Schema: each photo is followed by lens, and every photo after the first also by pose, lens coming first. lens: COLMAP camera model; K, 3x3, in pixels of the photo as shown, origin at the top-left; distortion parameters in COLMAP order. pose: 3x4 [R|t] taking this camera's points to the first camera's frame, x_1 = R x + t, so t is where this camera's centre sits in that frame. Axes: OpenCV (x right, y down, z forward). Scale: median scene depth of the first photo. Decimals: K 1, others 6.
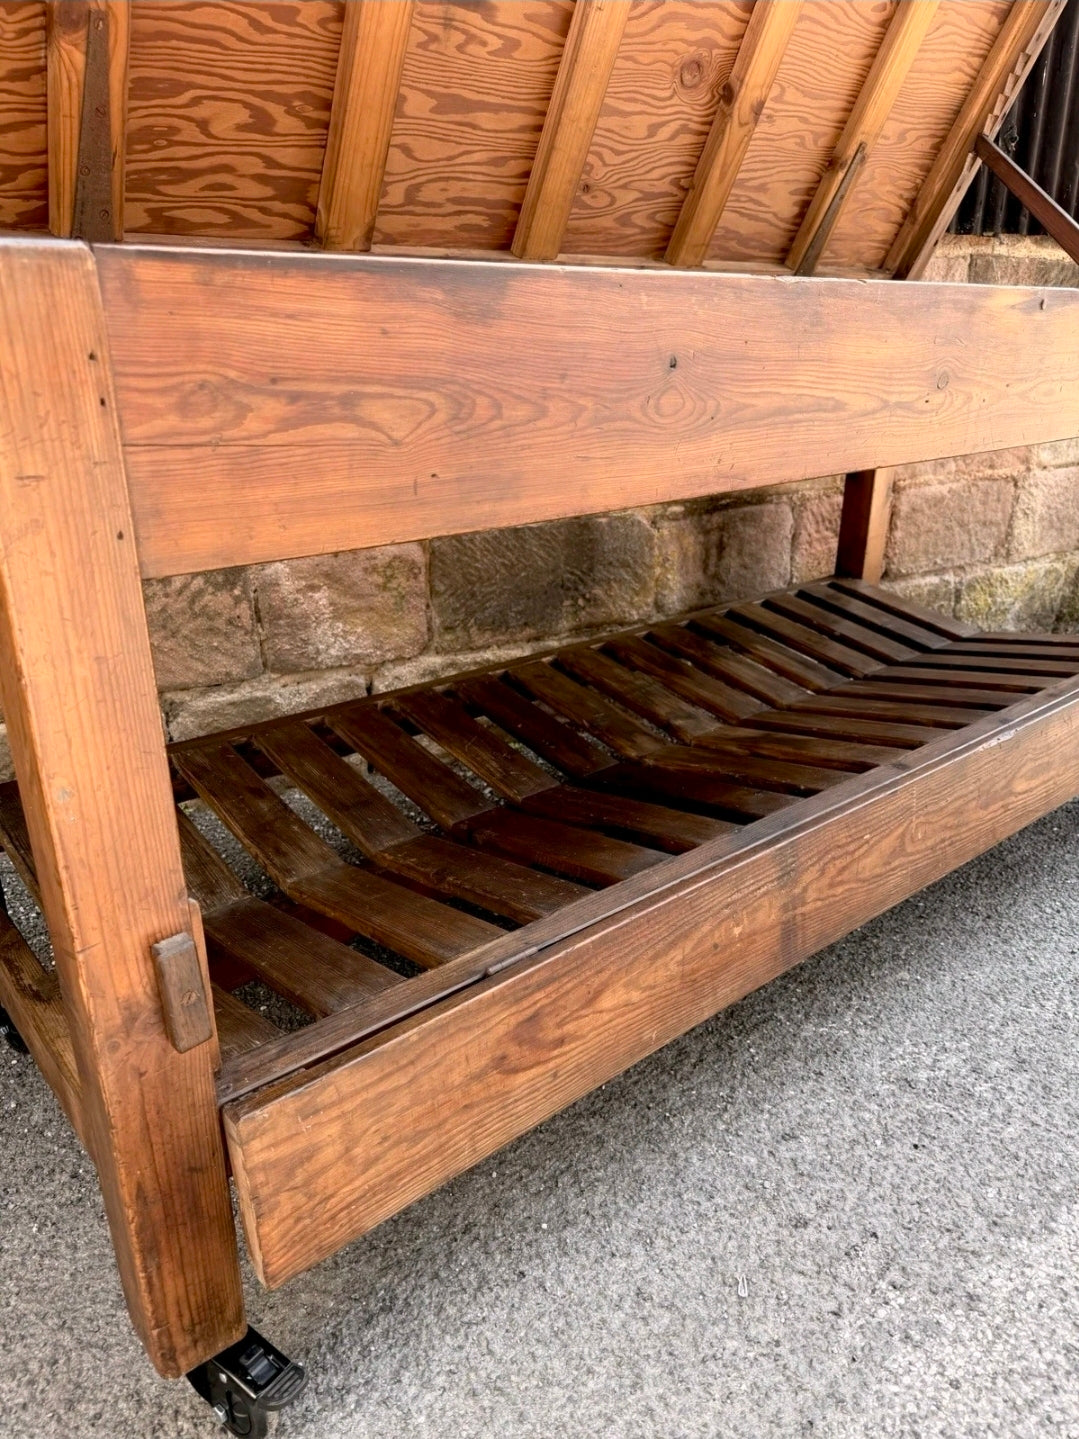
lens RADIAL K [[1031.2, 0, 545.6], [0, 1031.2, 728.6], [0, 0, 1]] dist [0.038332, -0.046242]
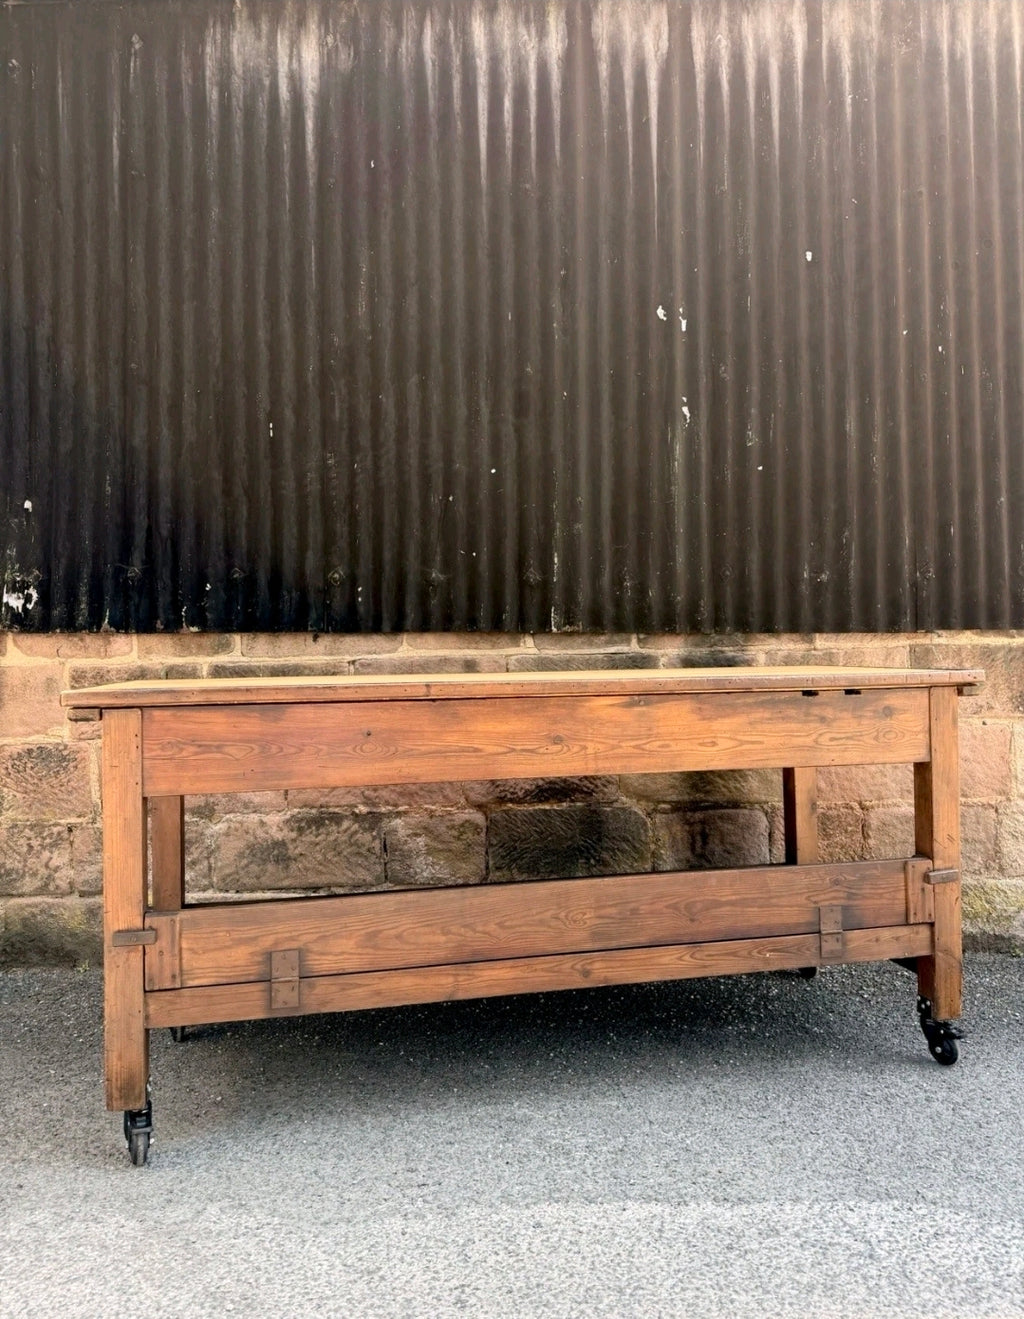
lens RADIAL K [[972.8, 0, 514.4], [0, 972.8, 633.9], [0, 0, 1]] dist [0.066996, -0.083782]
pose [[0.884045, -0.019015, -0.467015, 1.231586], [-0.158699, 0.927603, -0.338182, 0.143390], [0.439635, 0.373083, 0.817025, -0.723972]]
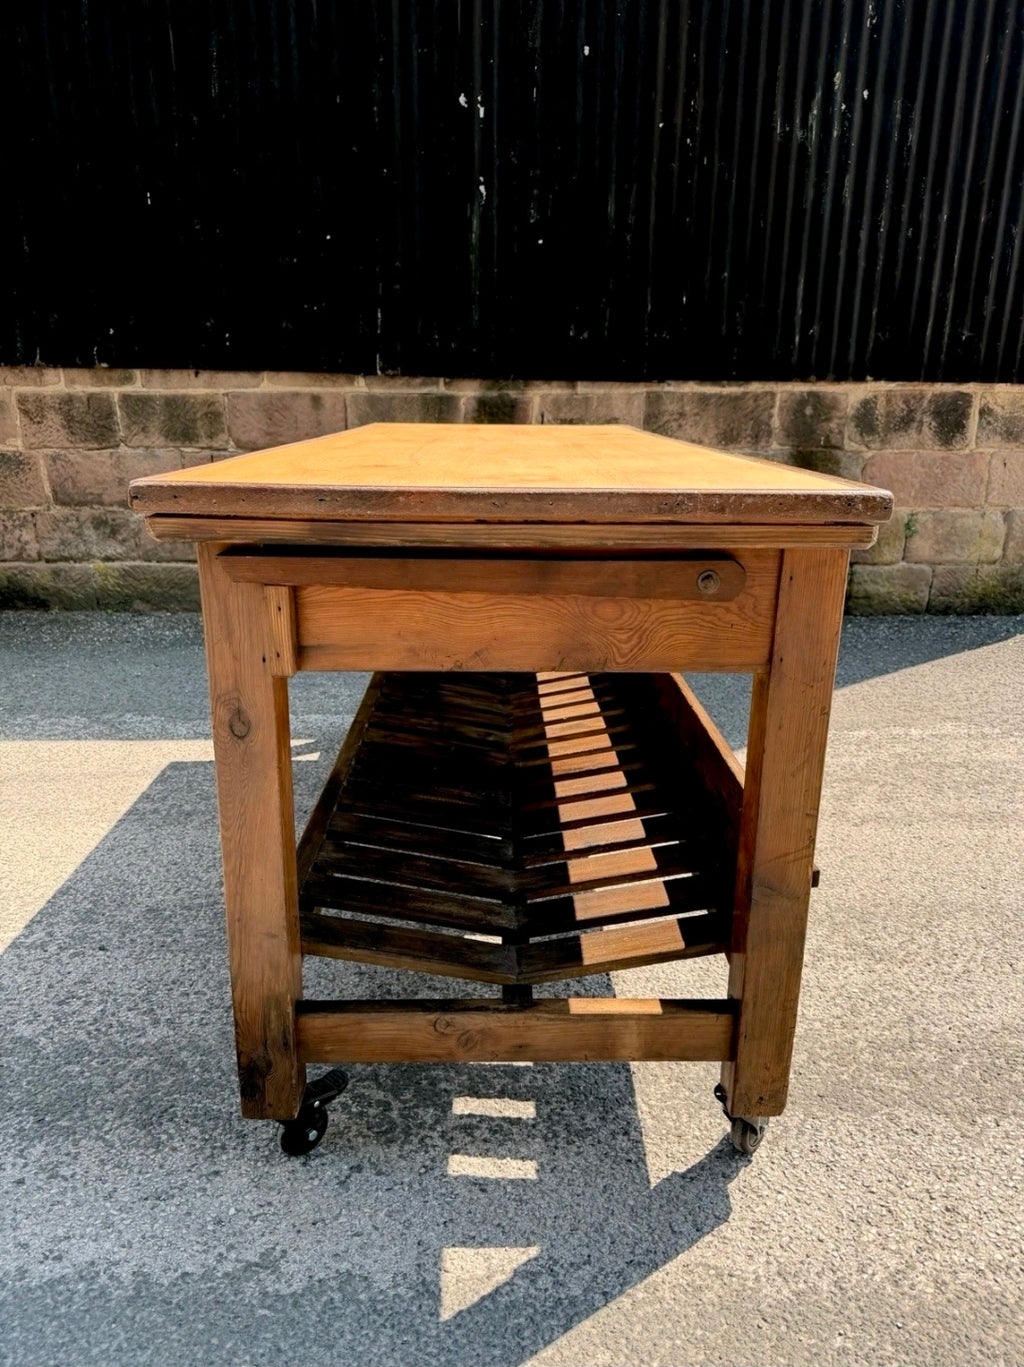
lens RADIAL K [[979.6, 0, 518.1], [0, 979.6, 689.3], [0, 0, 1]] dist [0.038332, -0.046242]
pose [[0.886508, 0.149747, -0.437813, 2.349312], [-0.178382, 0.983650, -0.024756, 0.353586], [0.426947, 0.100044, 0.898725, -1.425559]]
